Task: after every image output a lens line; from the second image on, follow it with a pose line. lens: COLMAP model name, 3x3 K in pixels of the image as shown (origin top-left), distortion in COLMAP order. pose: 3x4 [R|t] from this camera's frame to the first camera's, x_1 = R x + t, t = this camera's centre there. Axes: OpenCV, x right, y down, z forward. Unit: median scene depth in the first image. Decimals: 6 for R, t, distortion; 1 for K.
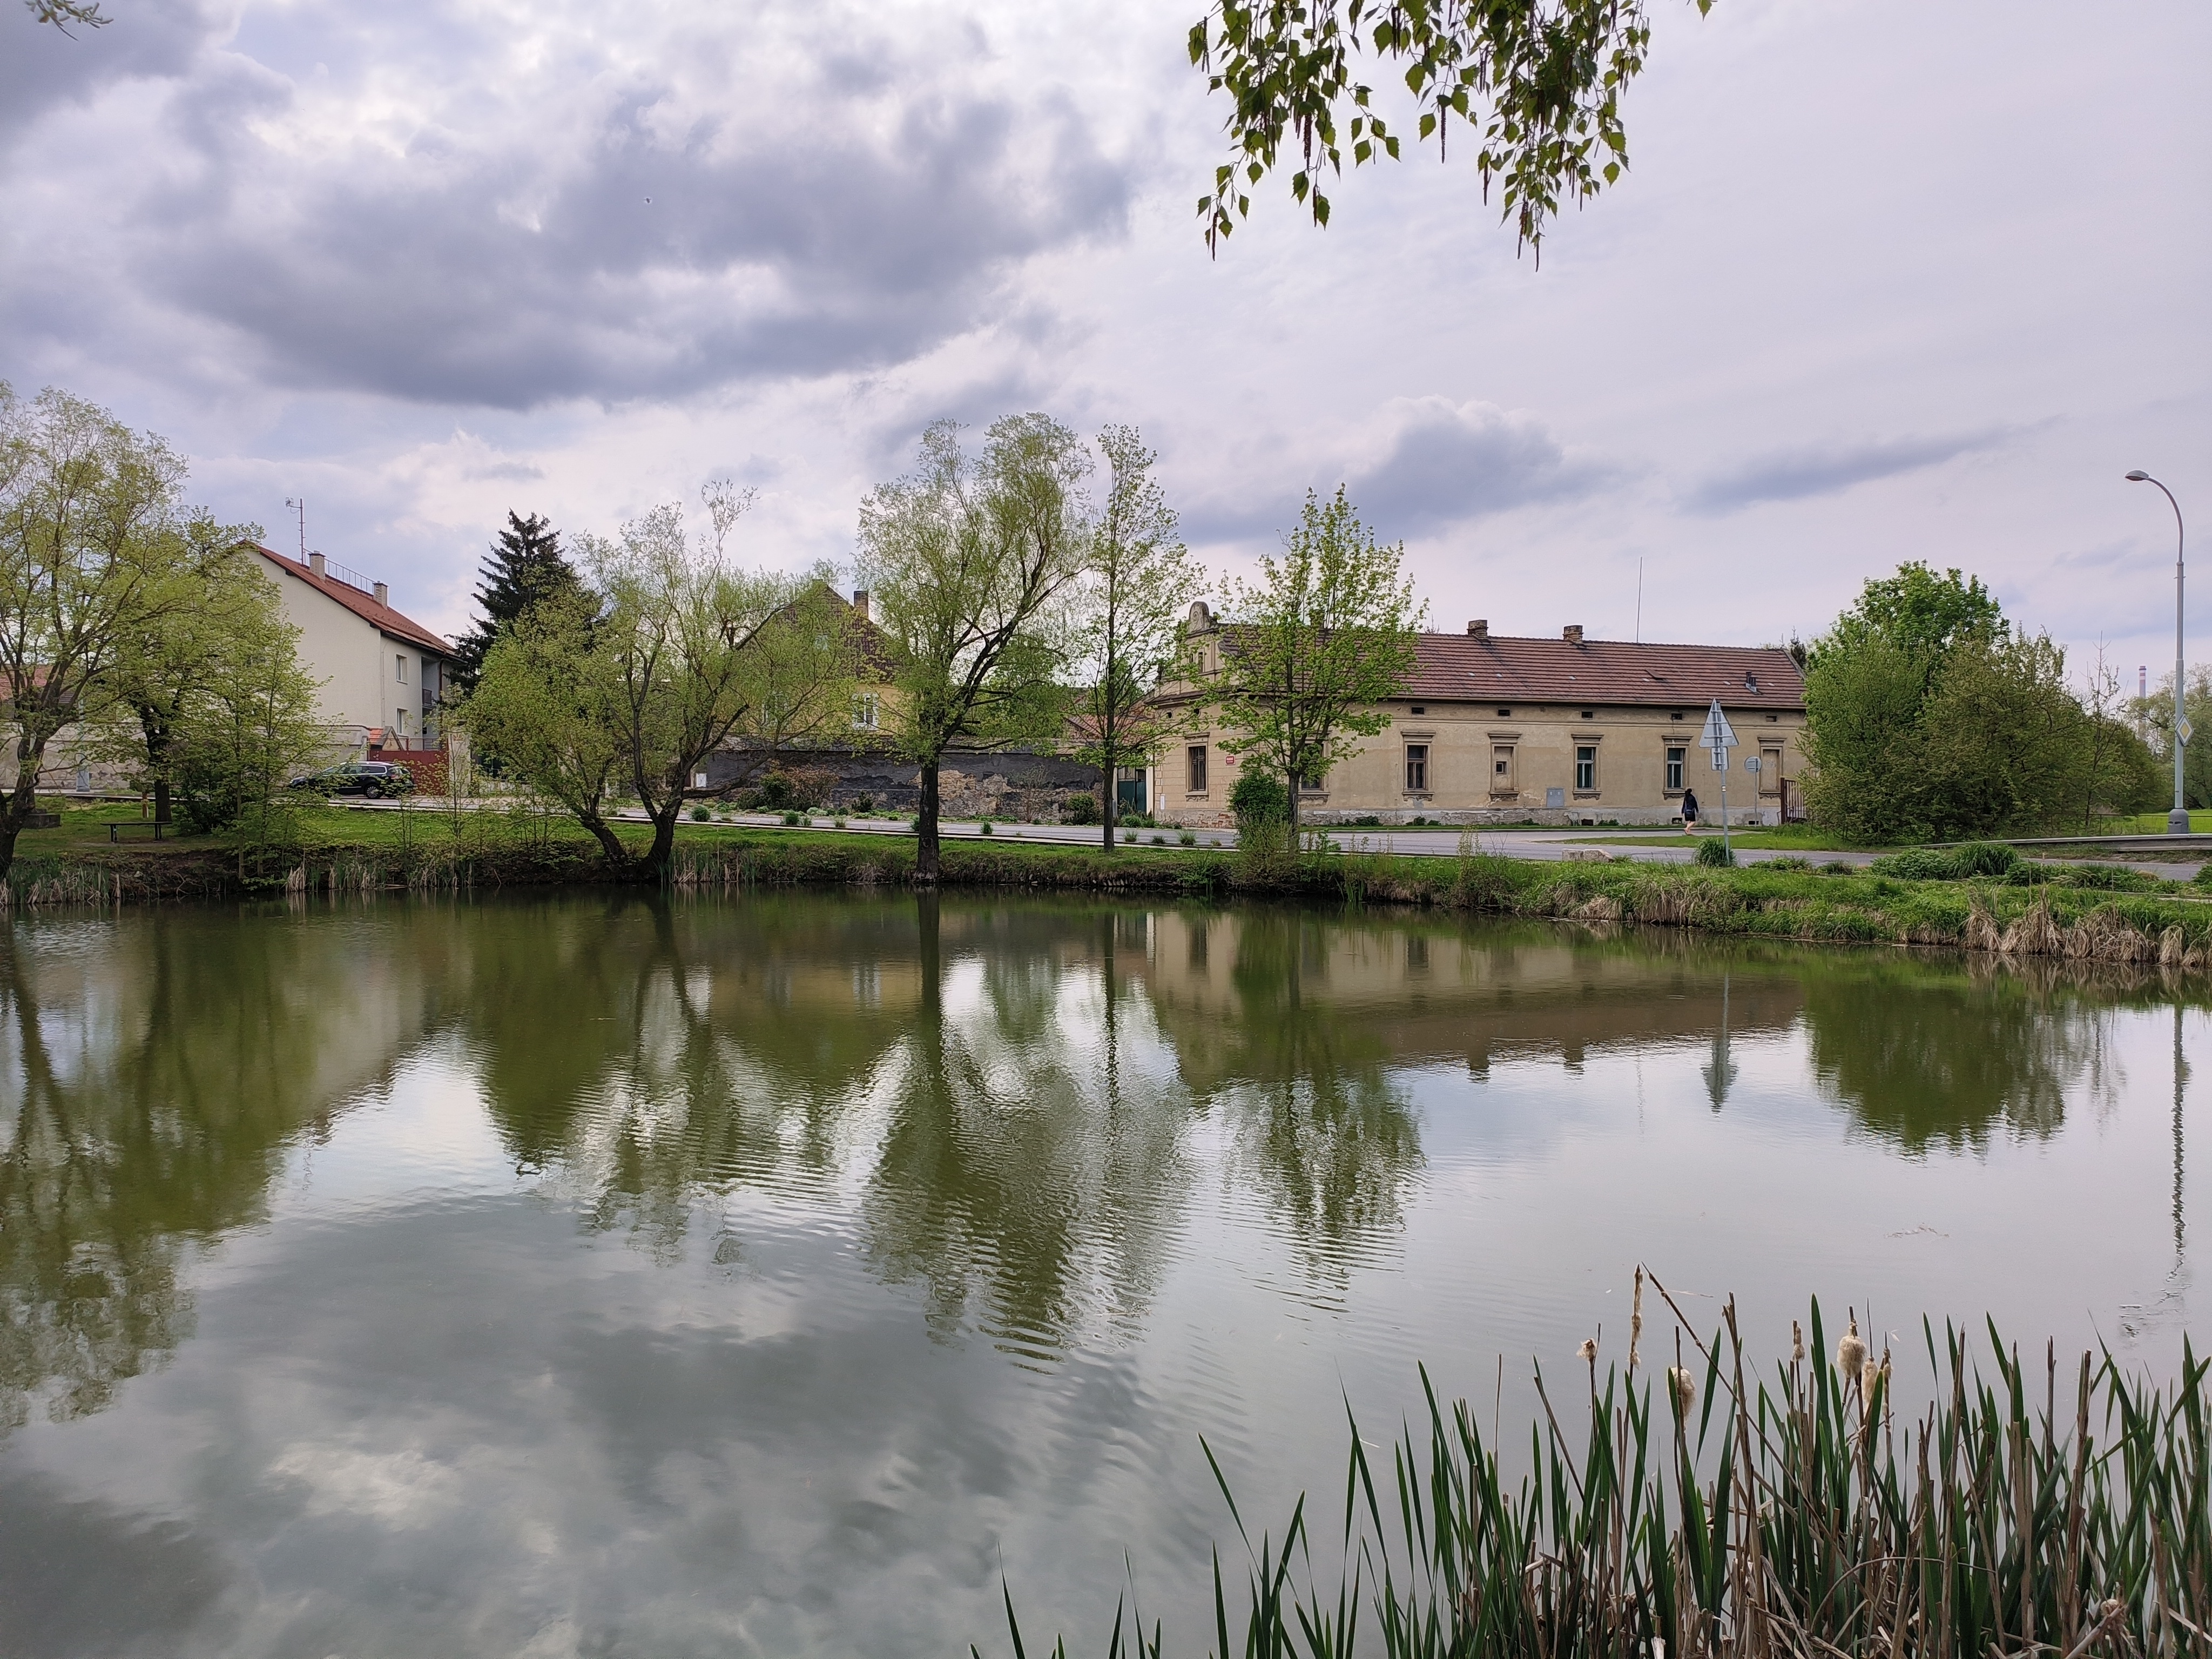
lens RADIAL K [[1517.3, 0, 1106.0], [0, 1517.3, 829.5], [0, 0, 1]] dist [-0.000205, -0.000184]
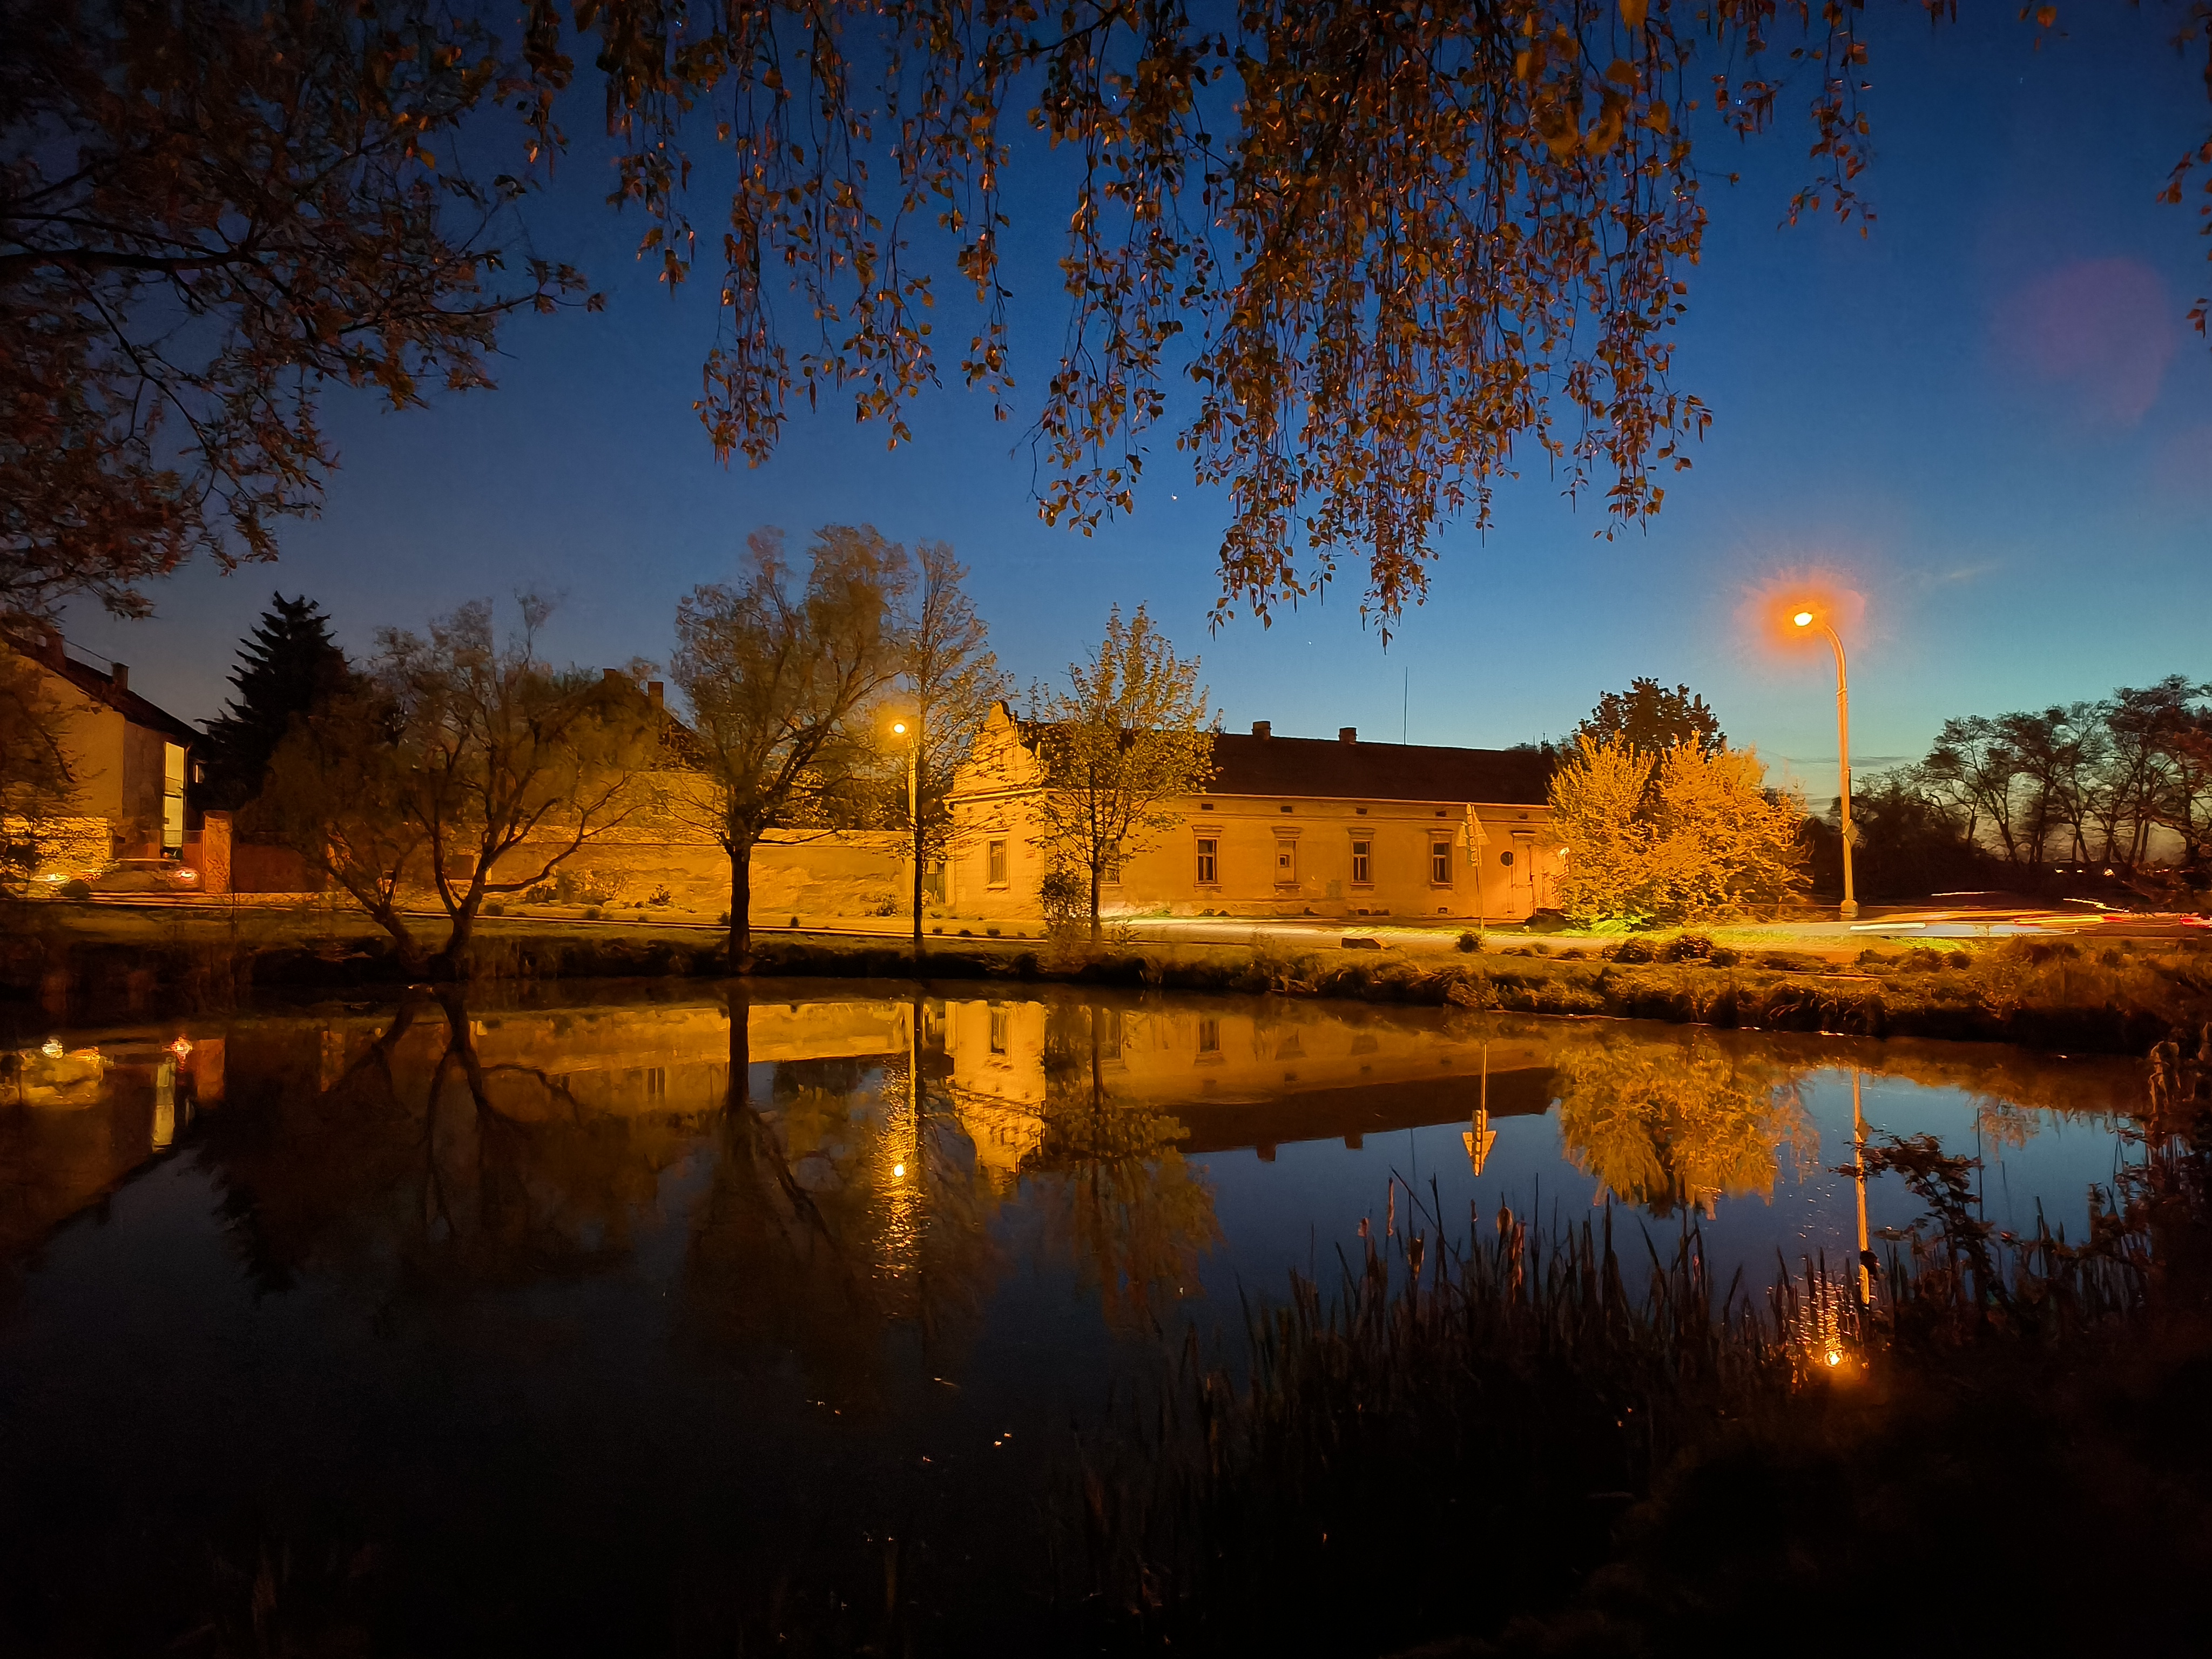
lens RADIAL K [[1591.8, 0, 1106.0], [0, 1591.8, 829.5], [0, 0, 1]] dist [0.099487, 0.000710]
pose [[0.988760, 0.003835, 0.149461, -0.034482], [0.004420, 0.998484, -0.054856, -0.002344], [-0.149445, 0.054900, 0.987245, -0.095608]]
